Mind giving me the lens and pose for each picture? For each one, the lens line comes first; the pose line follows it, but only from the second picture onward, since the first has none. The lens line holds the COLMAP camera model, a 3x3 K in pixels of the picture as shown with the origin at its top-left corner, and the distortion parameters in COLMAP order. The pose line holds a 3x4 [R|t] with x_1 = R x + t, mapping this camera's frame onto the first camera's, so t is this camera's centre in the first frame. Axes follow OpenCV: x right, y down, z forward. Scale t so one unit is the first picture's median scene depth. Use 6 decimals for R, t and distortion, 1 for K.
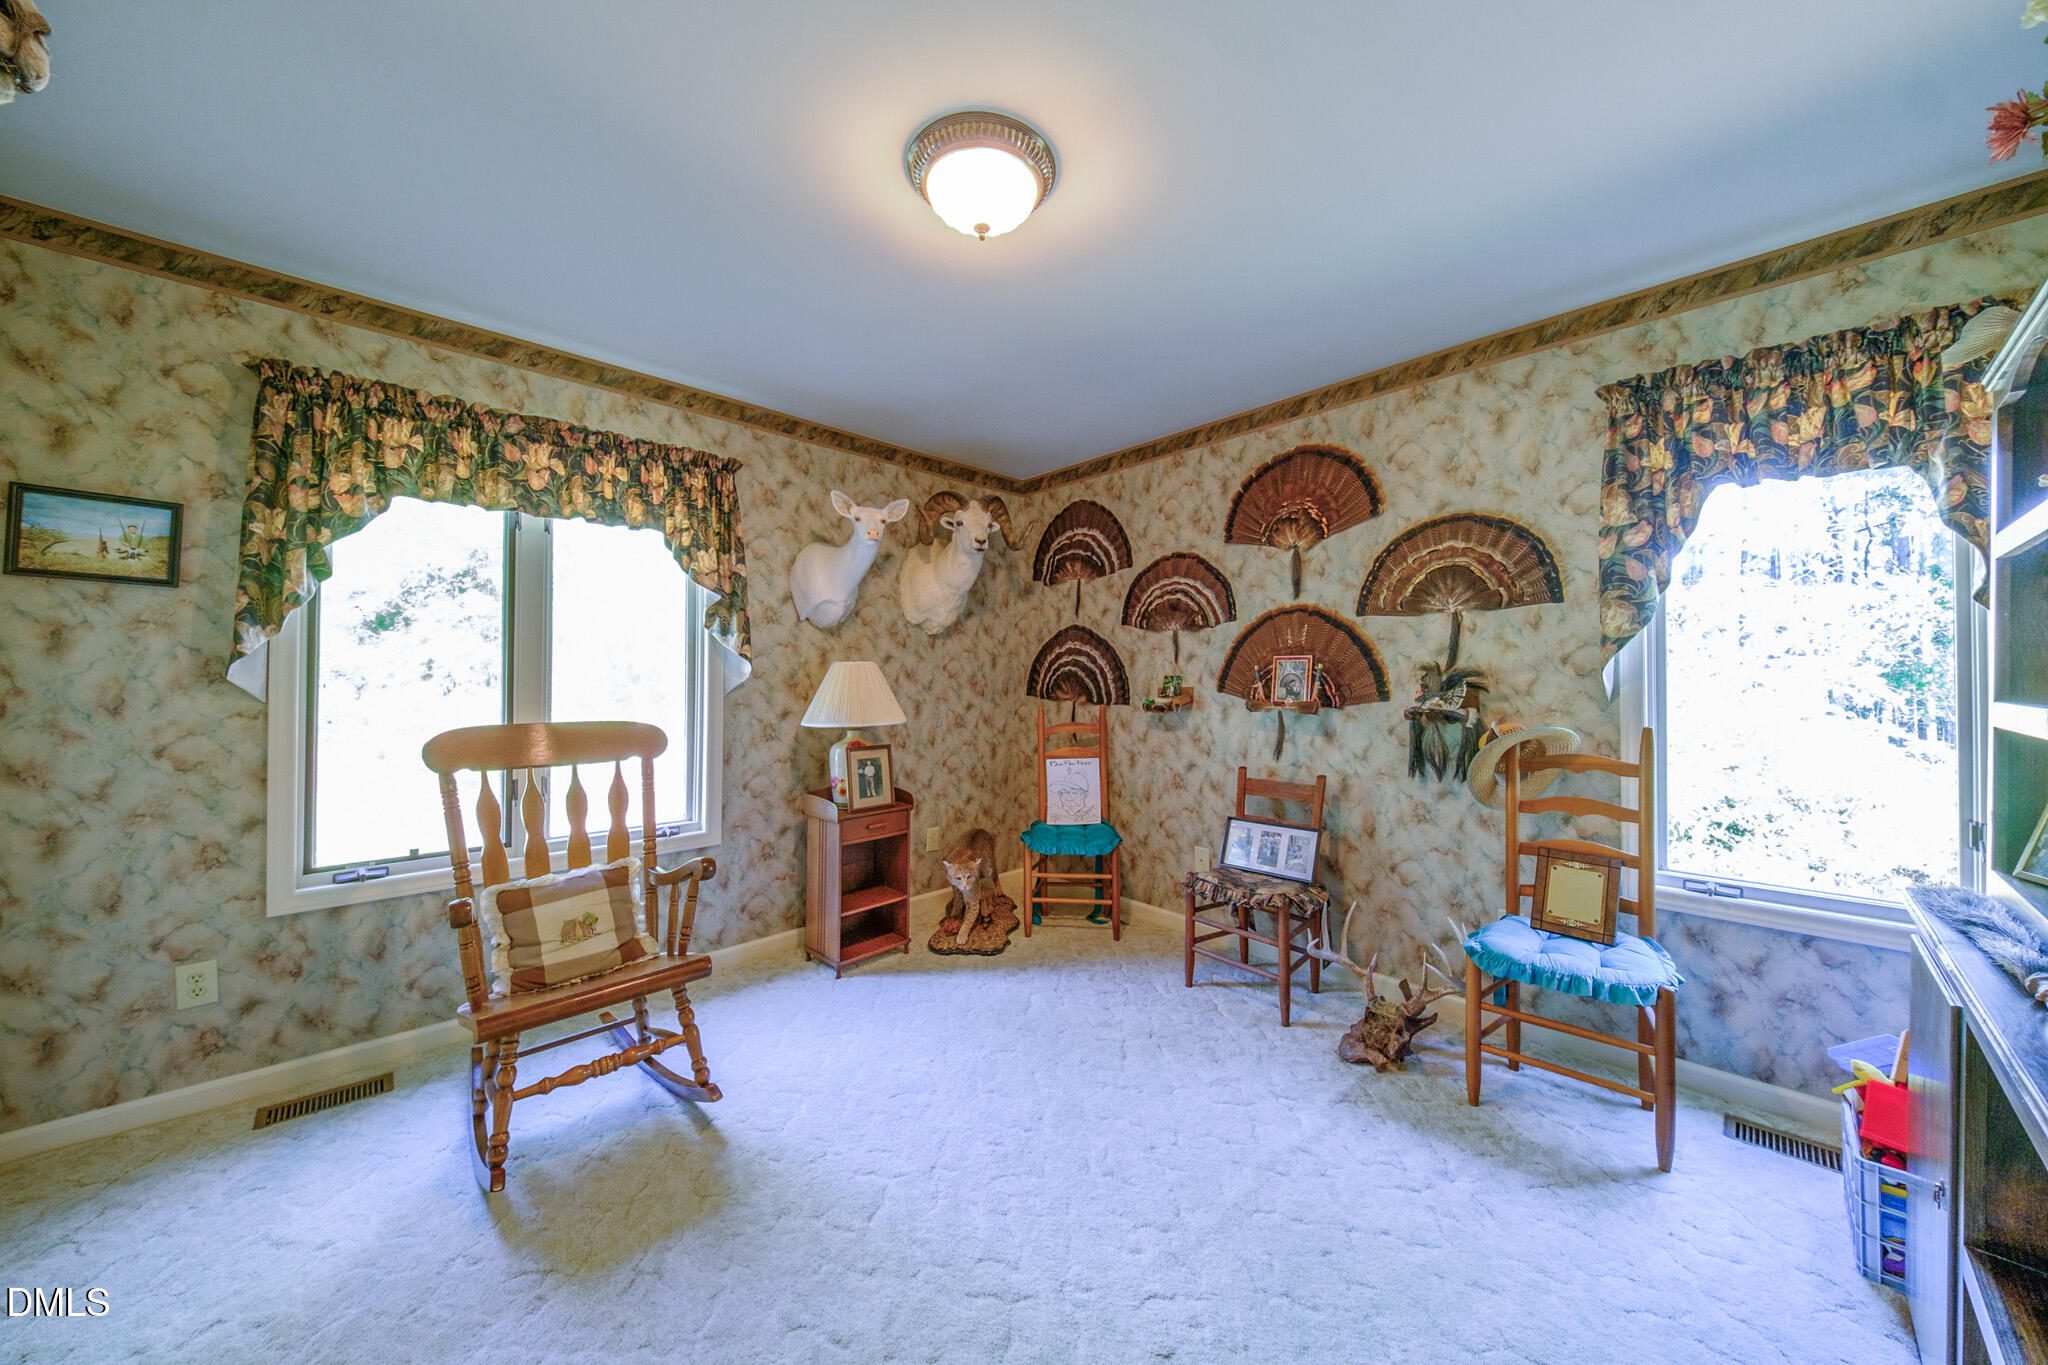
lens RADIAL K [[695.6, 0, 1021.2], [0, 695.6, 670.9], [0, 0, 1]] dist [-0.000024, -0.016341]
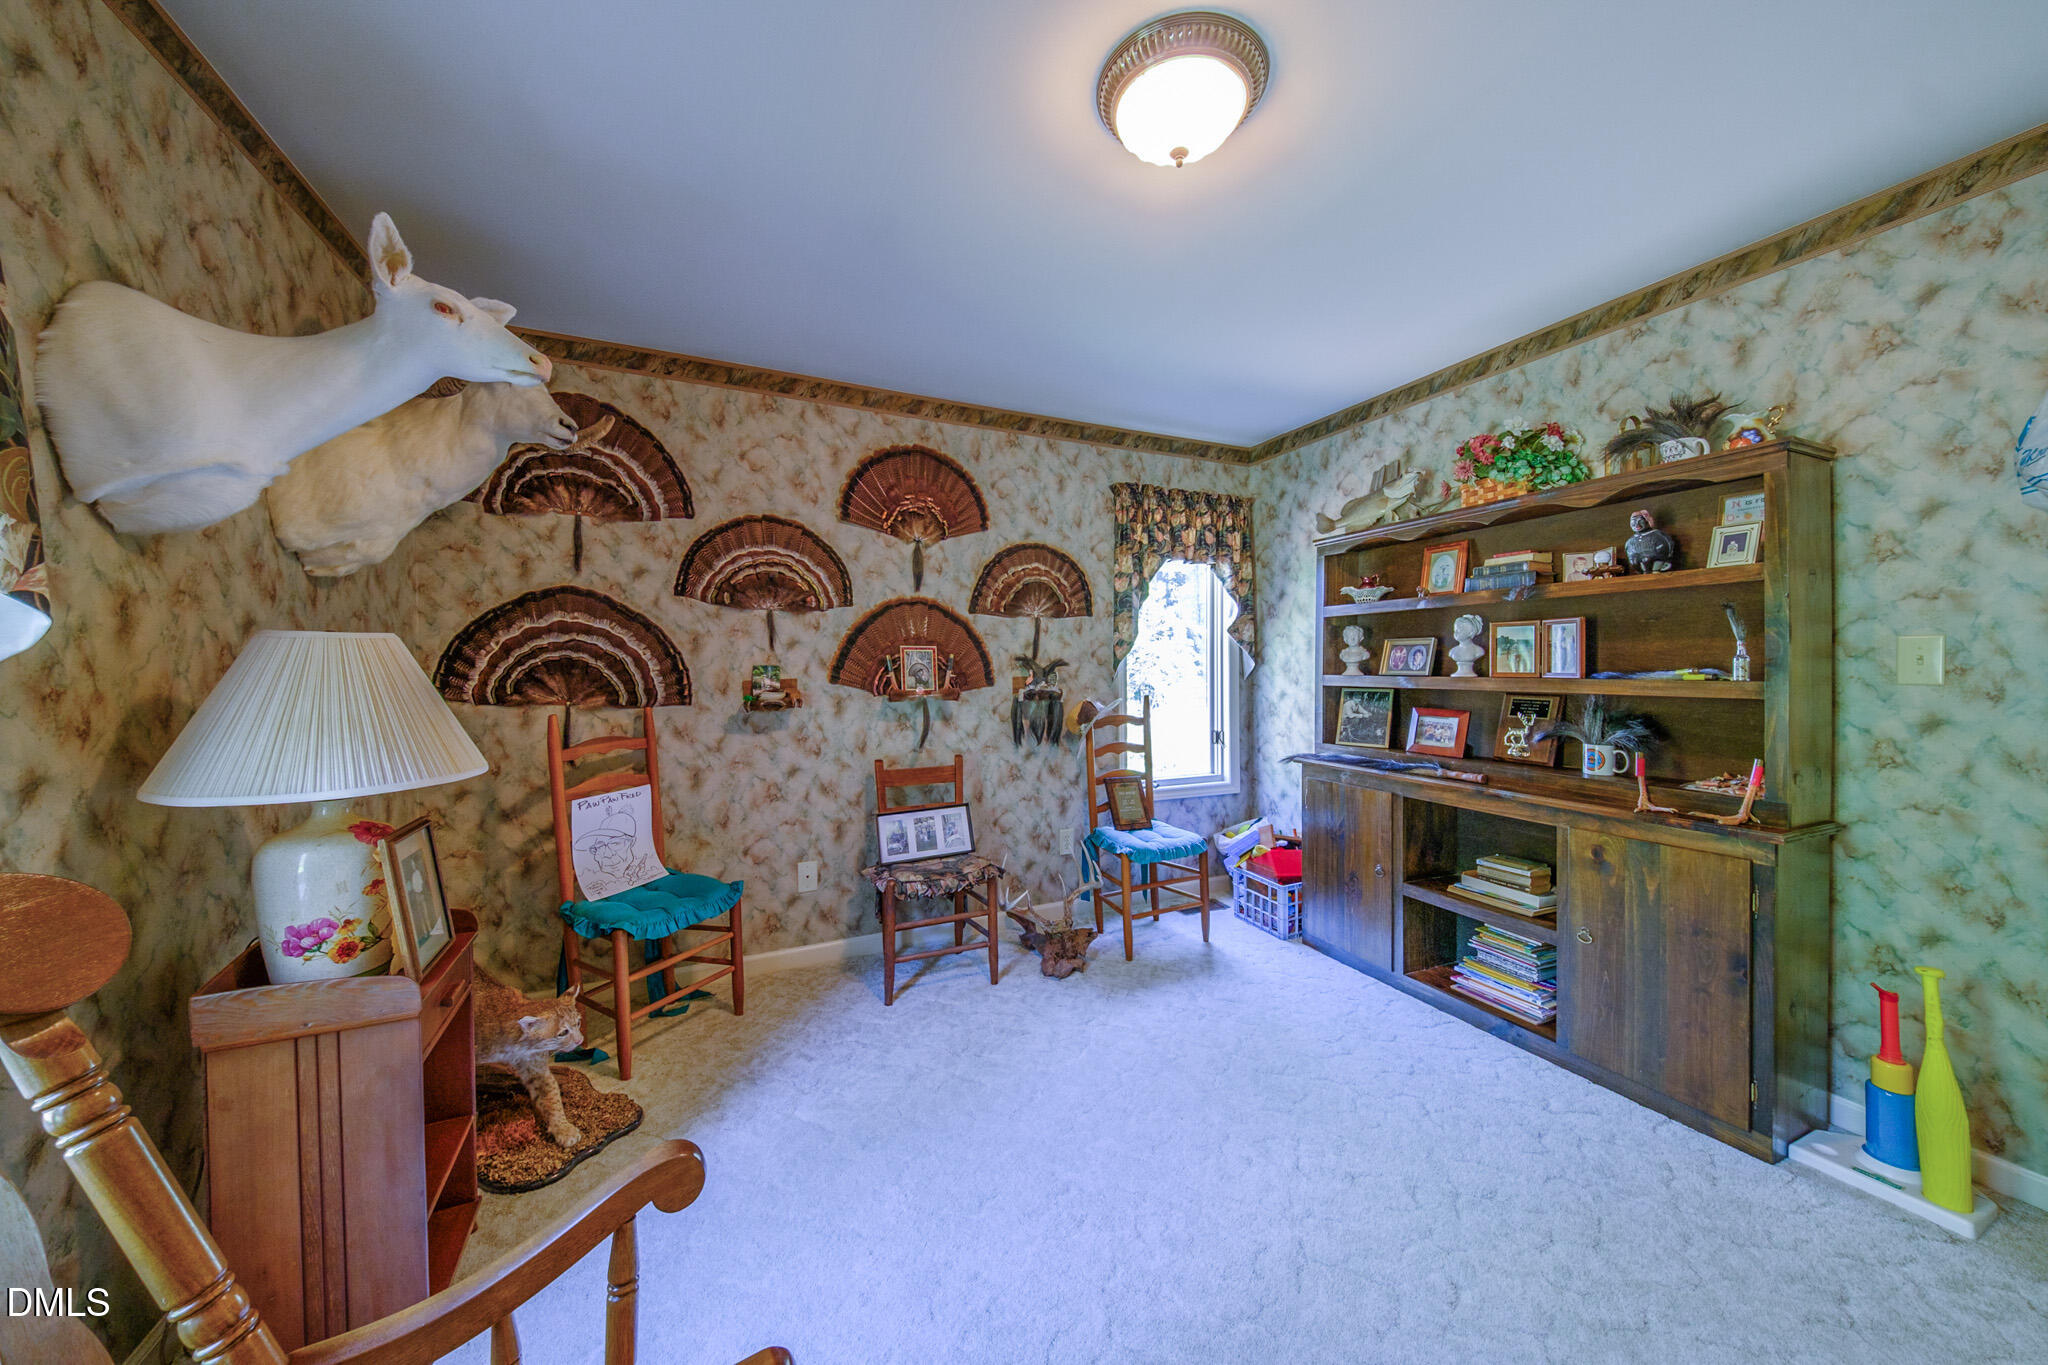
lens RADIAL K [[698.4, 0, 1036.1], [0, 698.4, 671.4], [0, 0, 1]] dist [0.027004, -0.013573]
pose [[0.273580, -0.010373, 0.961793, -0.543683], [-0.004932, 0.999914, 0.012186, 0.002401], [-0.961837, -0.008077, 0.273505, 0.519306]]
